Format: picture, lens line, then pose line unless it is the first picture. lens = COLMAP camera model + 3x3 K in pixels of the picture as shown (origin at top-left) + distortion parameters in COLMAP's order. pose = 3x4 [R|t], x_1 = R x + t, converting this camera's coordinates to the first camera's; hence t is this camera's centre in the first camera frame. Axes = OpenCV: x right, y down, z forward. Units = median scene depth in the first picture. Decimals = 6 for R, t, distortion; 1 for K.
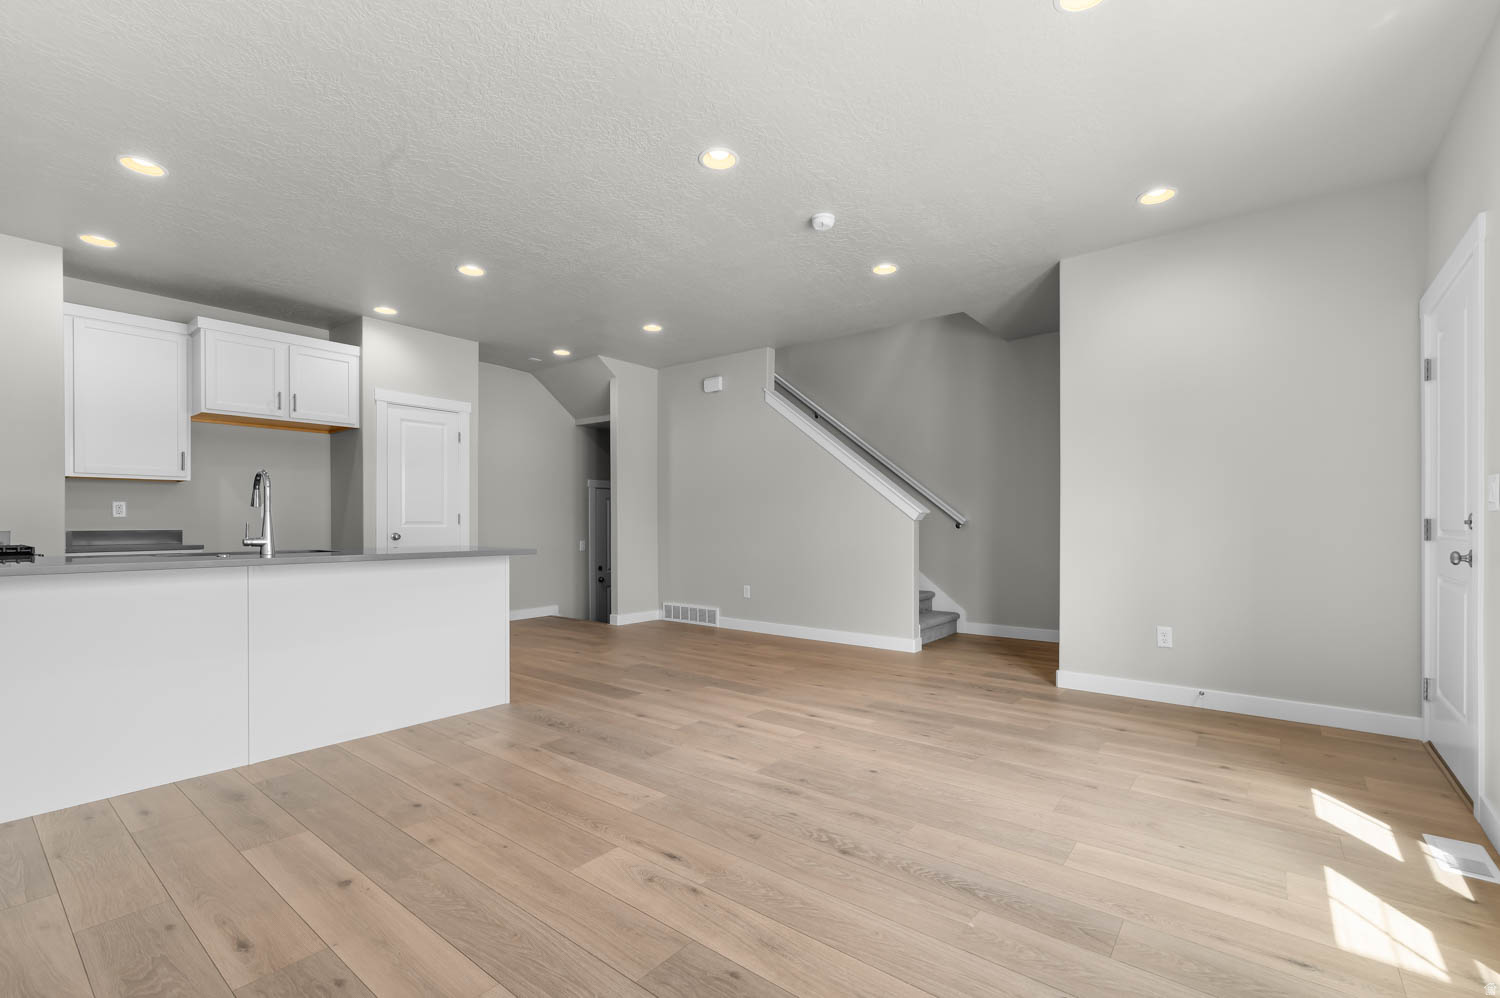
lens RADIAL K [[652.4, 0, 756.9], [0, 652.4, 522.3], [0, 0, 1]] dist [0.003206, 0.000303]
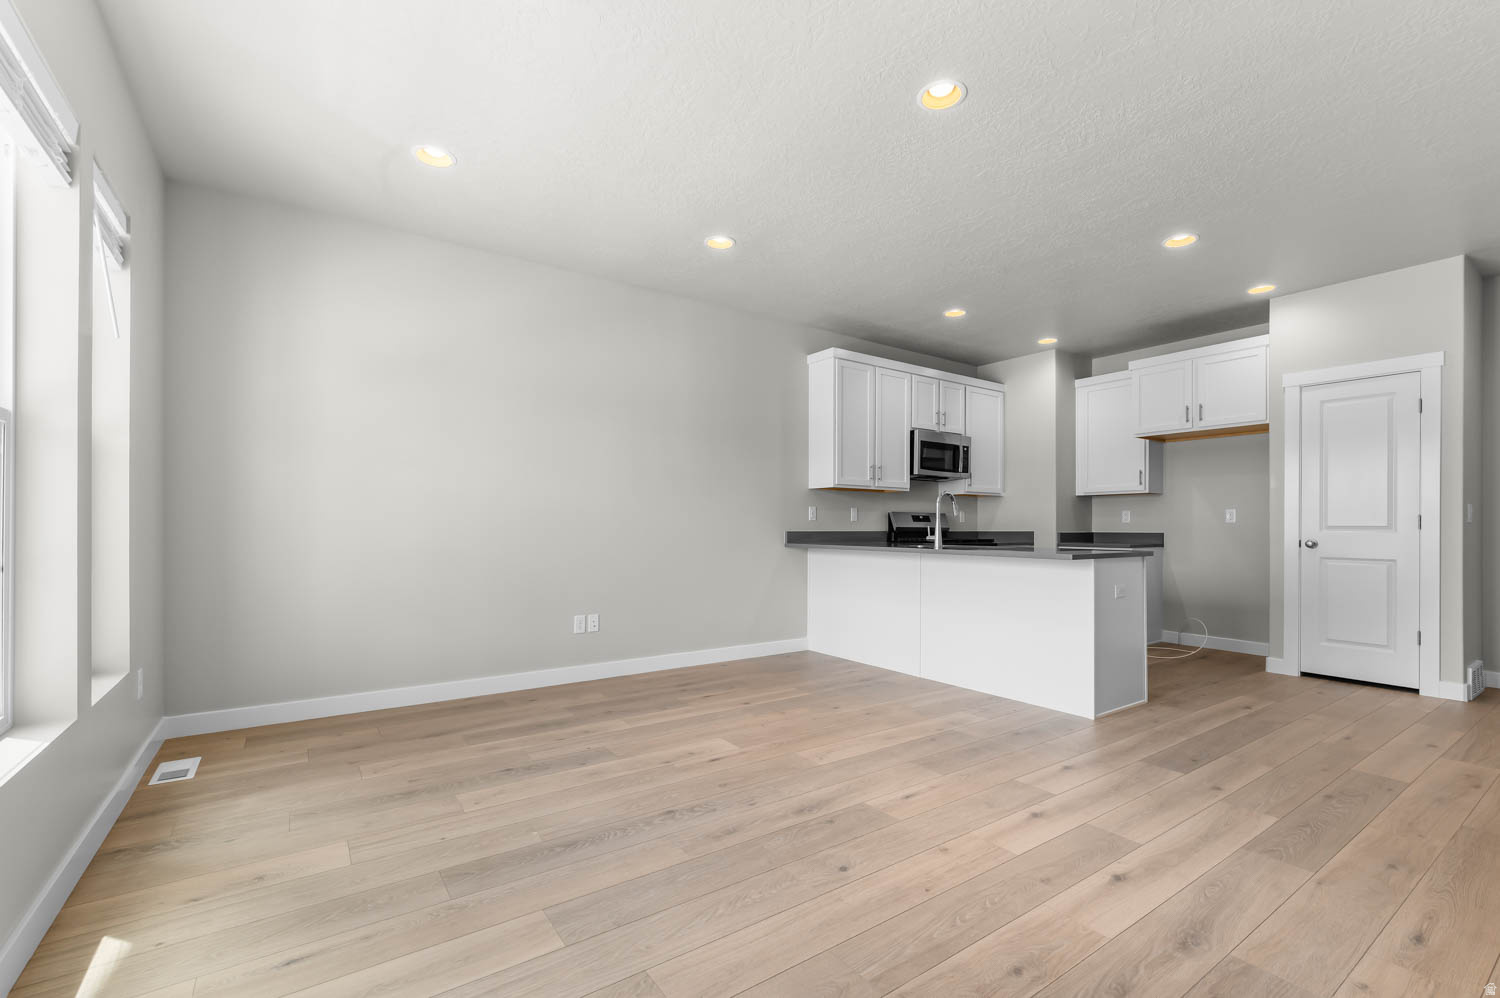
lens RADIAL K [[652.4, 0, 759.6], [0, 652.4, 524.1], [0, 0, 1]] dist [0.003206, 0.000303]
pose [[-0.282640, -0.003283, -0.959221, 0.822541], [-0.002499, 0.999993, -0.002686, 0.001104], [0.959223, 0.001637, -0.282646, 1.017706]]
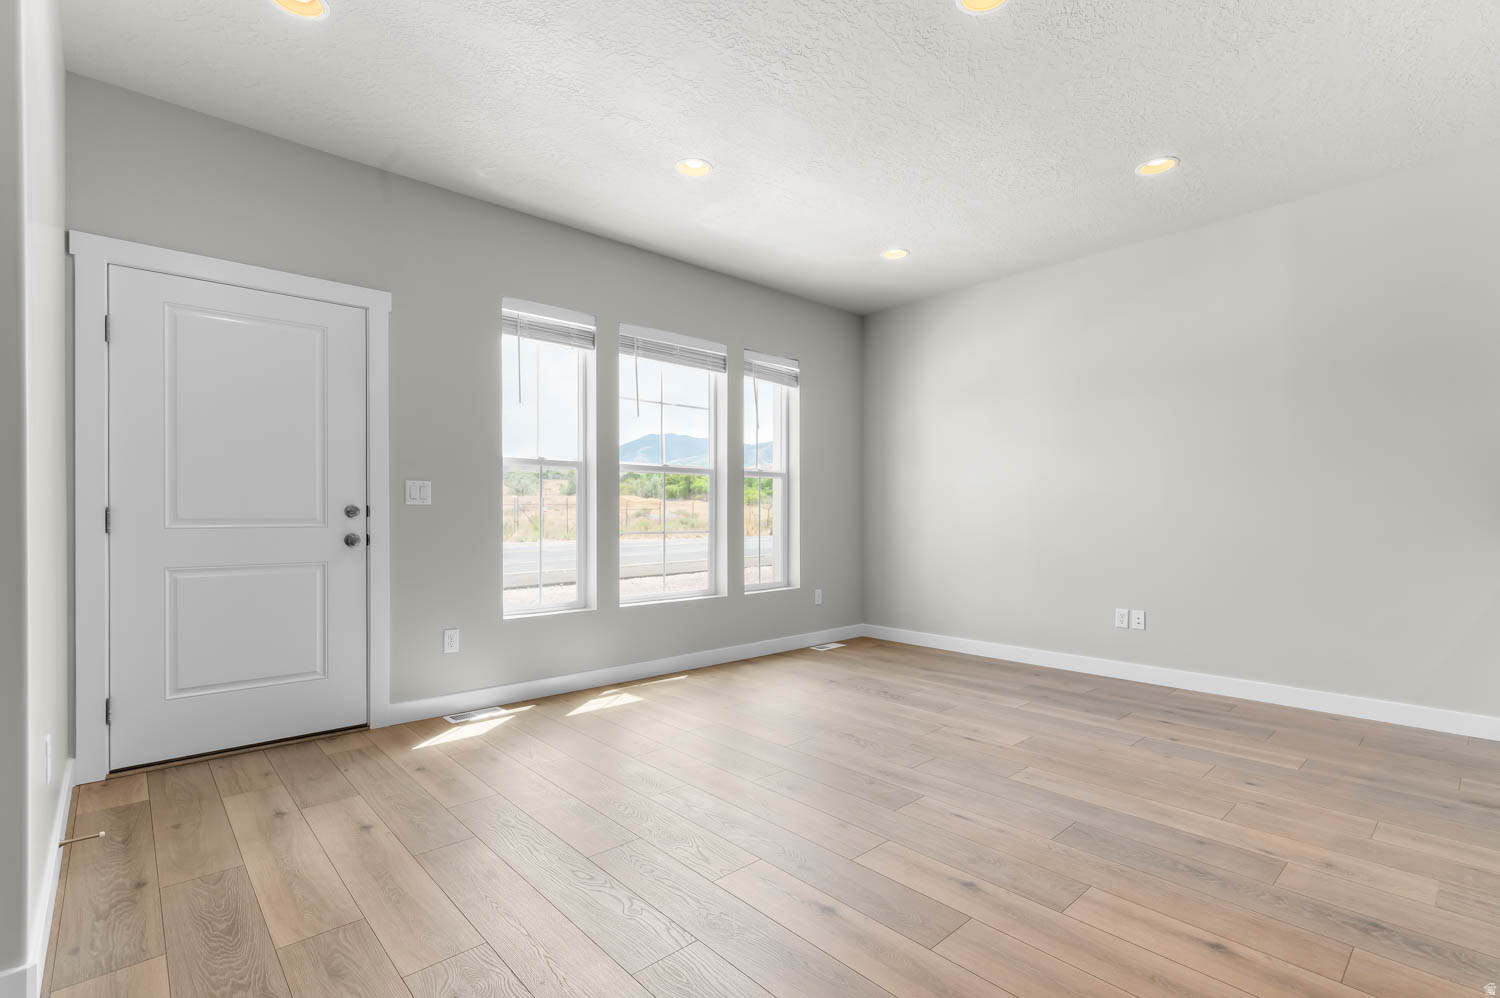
lens RADIAL K [[694.9, 0, 769.1], [0, 694.9, 522.5], [0, 0, 1]] dist [0.020872, -0.002770]
pose [[-0.989886, -0.001746, 0.141857, 0.065085], [-0.000327, 0.999950, 0.010022, 0.006133], [-0.141868, 0.009874, -0.989836, 1.779524]]
